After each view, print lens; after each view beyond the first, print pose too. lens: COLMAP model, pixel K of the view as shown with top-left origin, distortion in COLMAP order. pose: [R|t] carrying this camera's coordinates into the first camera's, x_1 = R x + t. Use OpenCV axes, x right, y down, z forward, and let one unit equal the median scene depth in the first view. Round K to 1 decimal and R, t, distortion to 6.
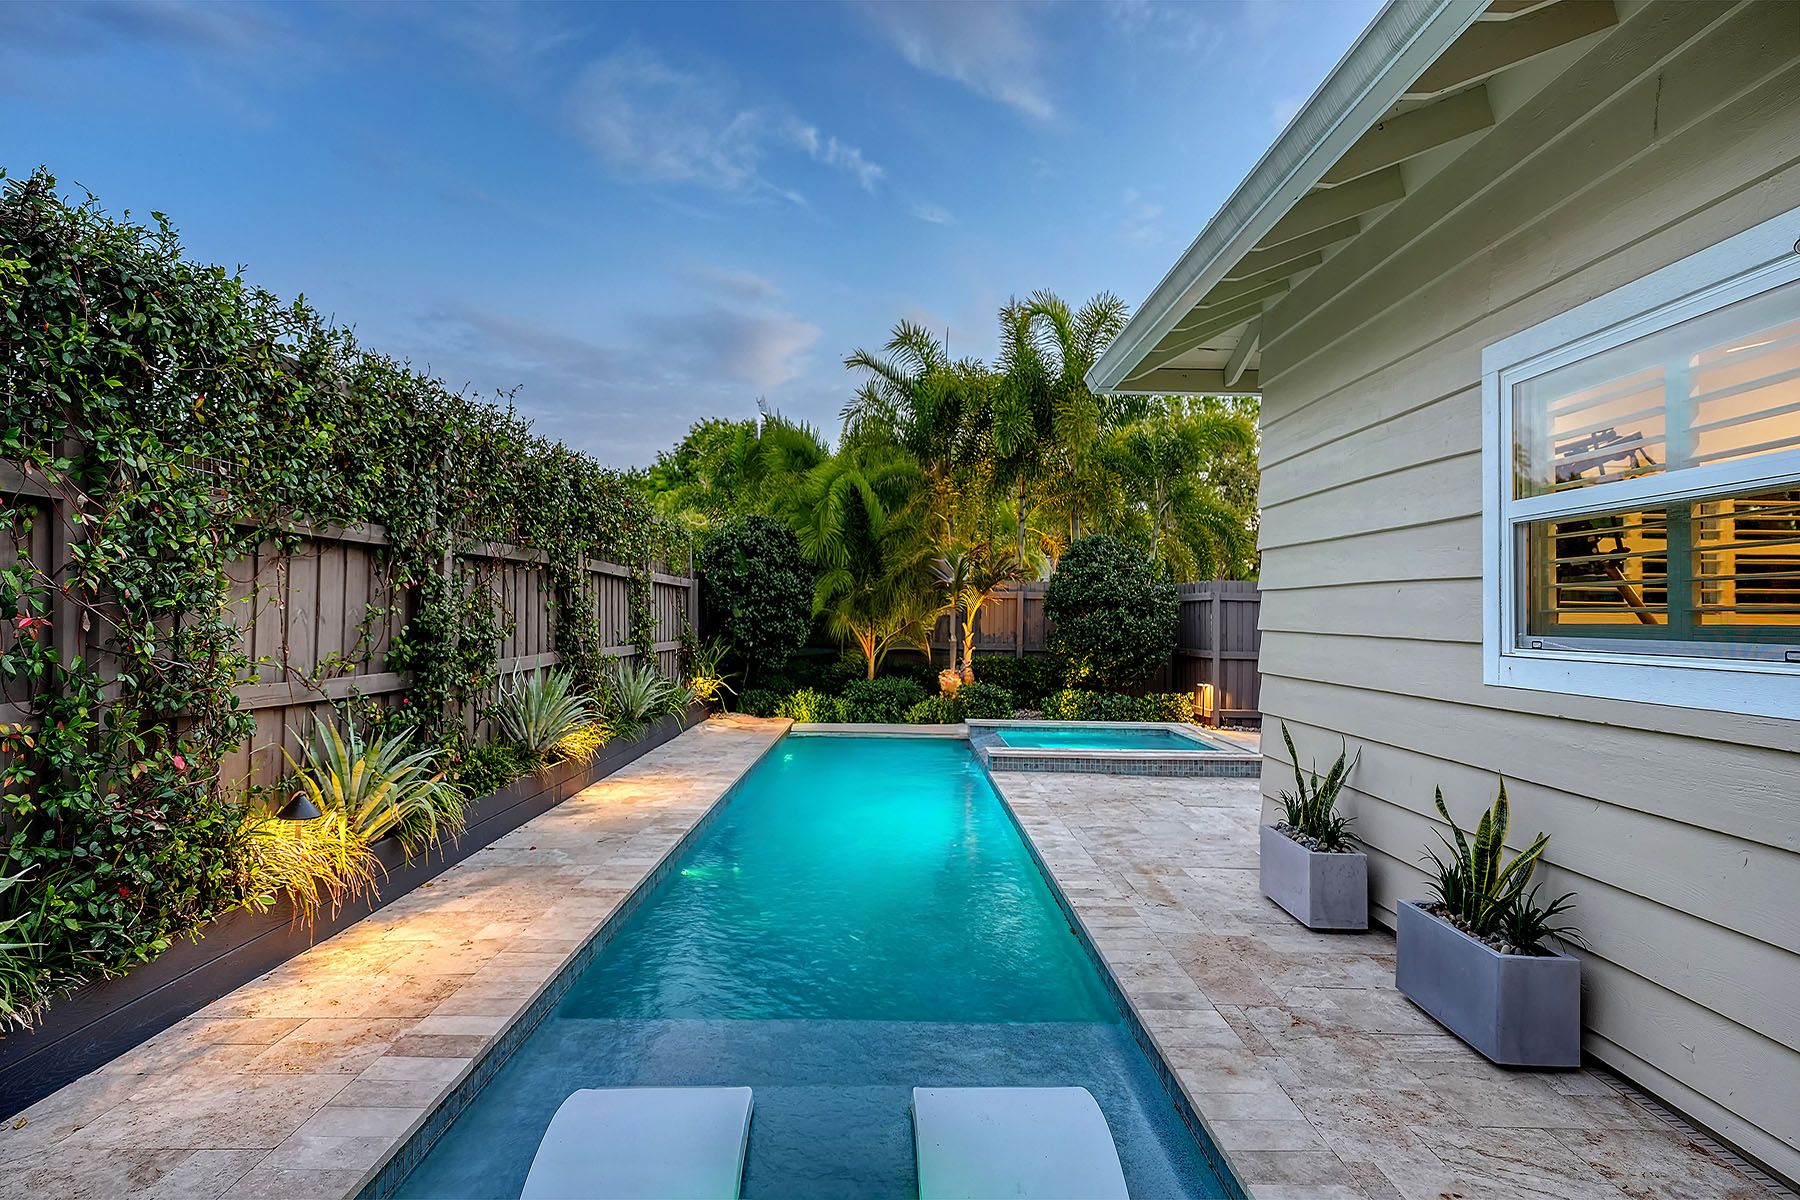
lens RADIAL K [[917.0, 0, 900.0], [0, 917.0, 600.0], [0, 0, 1]] dist [-0.000348, -0.000049]
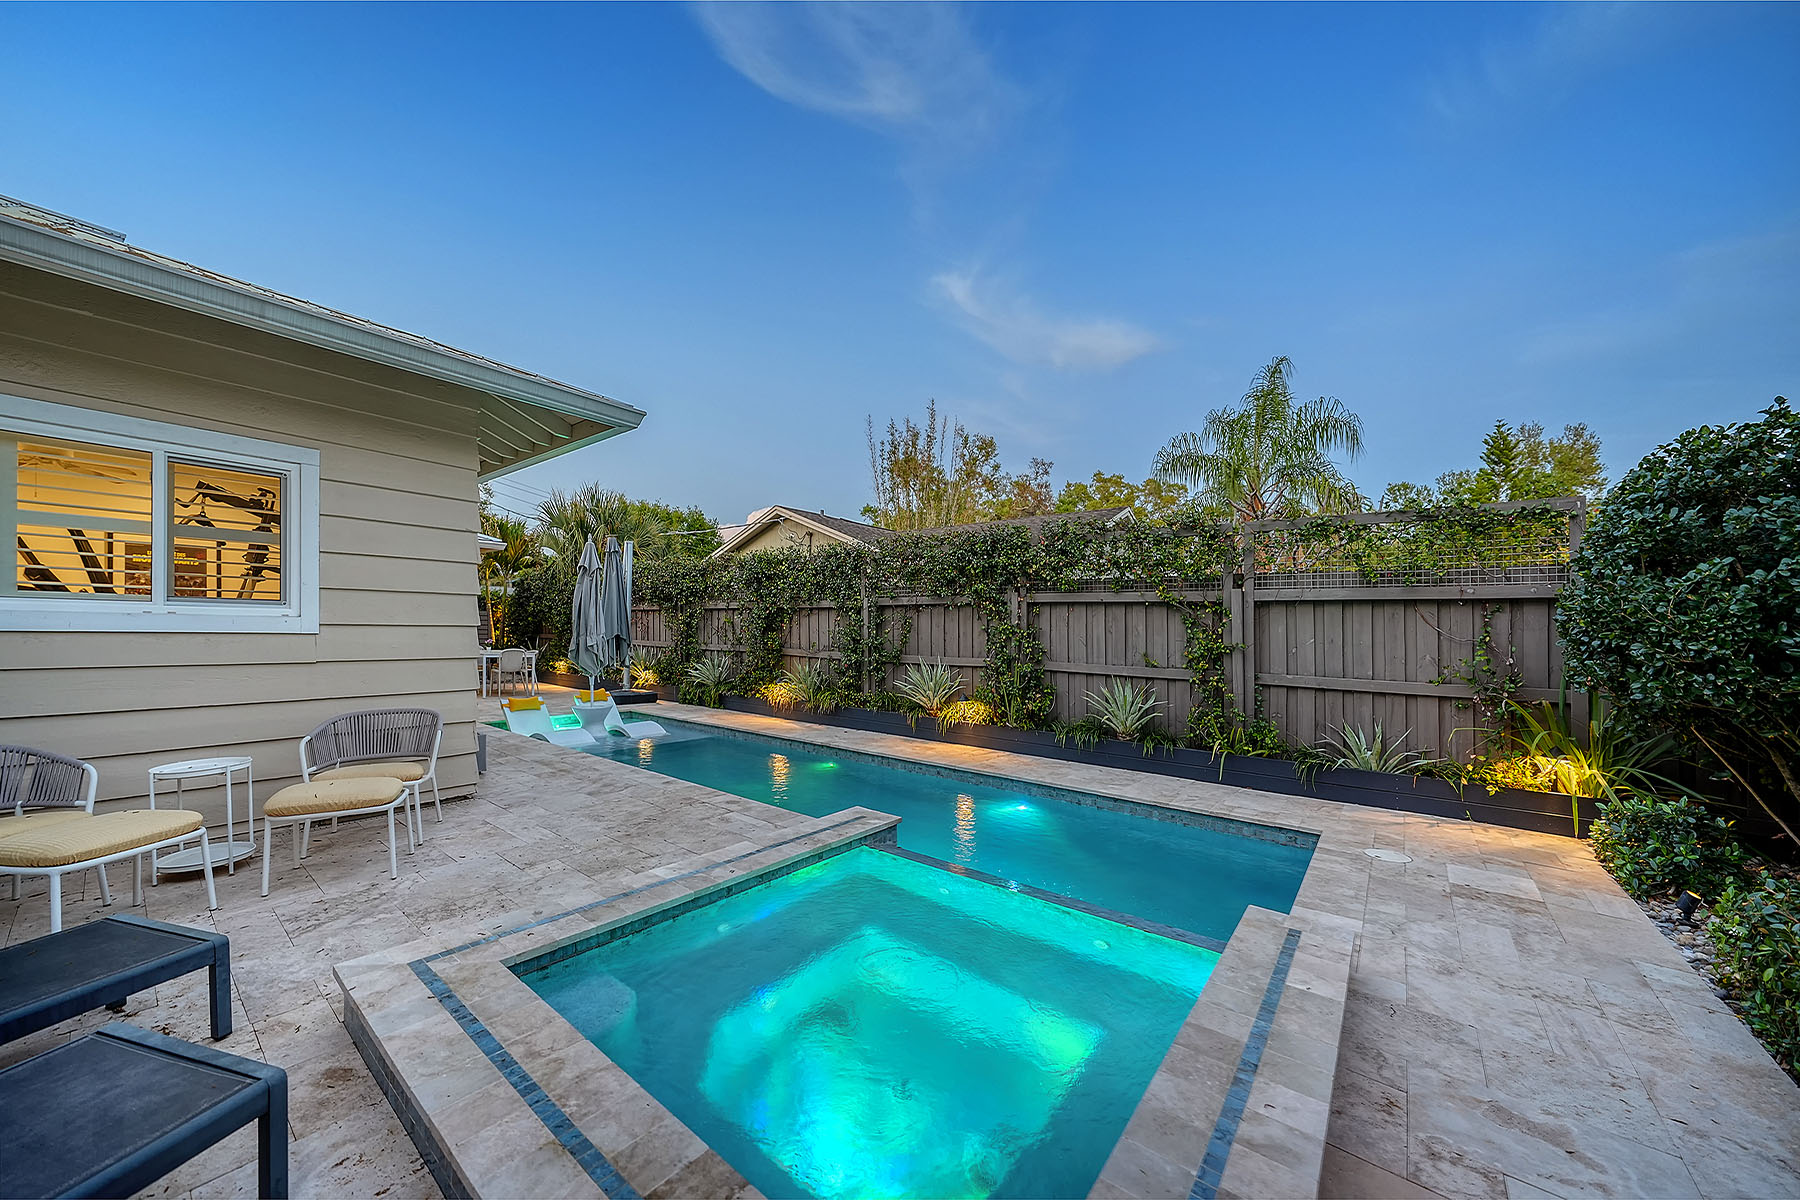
lens RADIAL K [[632.2, 0, 858.9], [0, 632.2, 652.8], [0, 0, 1]] dist [0.037067, -0.000016]
pose [[-0.656318, -0.021401, -0.754181, 1.010022], [-0.029131, 0.999571, -0.003013, 0.098845], [0.753921, 0.019993, -0.656660, 2.674776]]
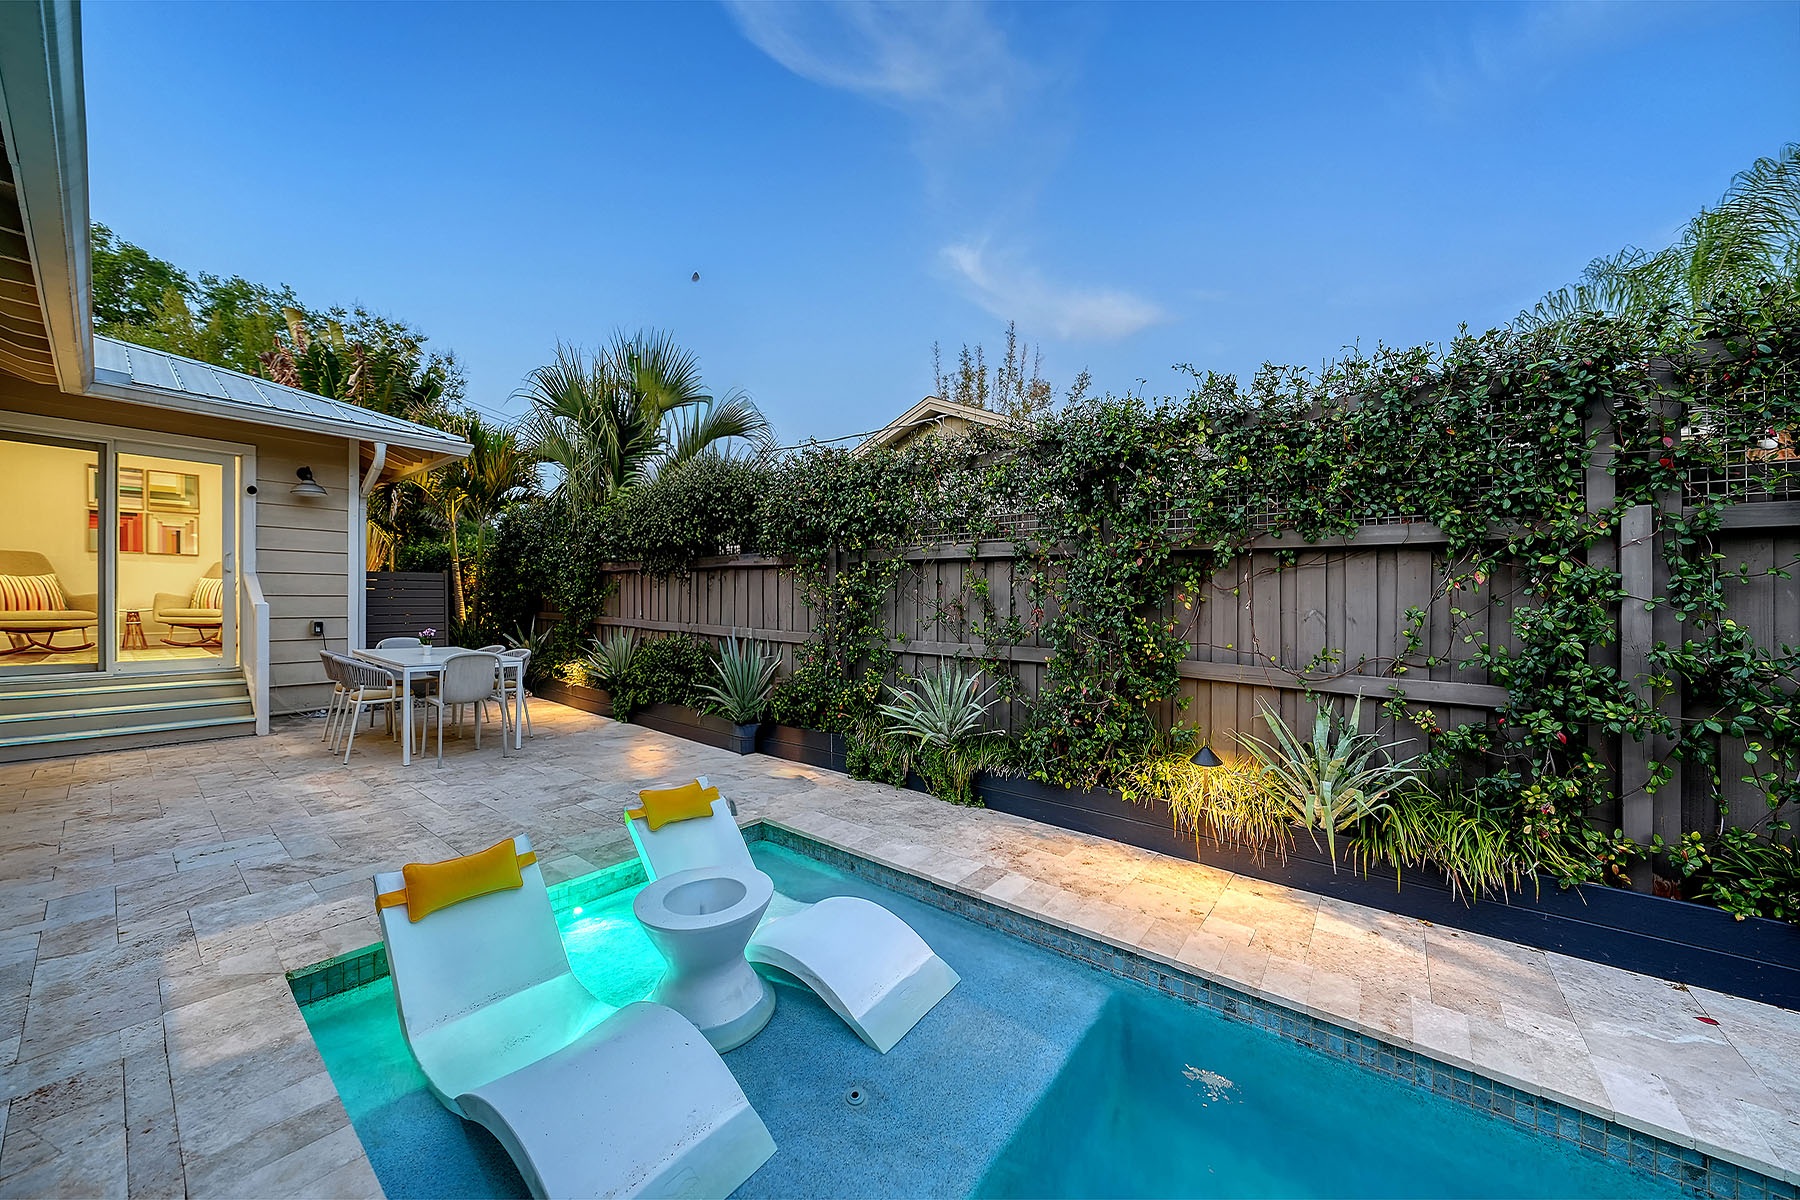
lens RADIAL K [[615.6, 0, 900.0], [0, 615.6, 600.0], [0, 0, 1]] dist [-0.000149, 0.000020]
pose [[-0.619772, -0.027344, -0.784305, 0.301753], [-0.013603, 0.999617, -0.024102, 0.023865], [0.784664, -0.004269, -0.619907, 1.078725]]
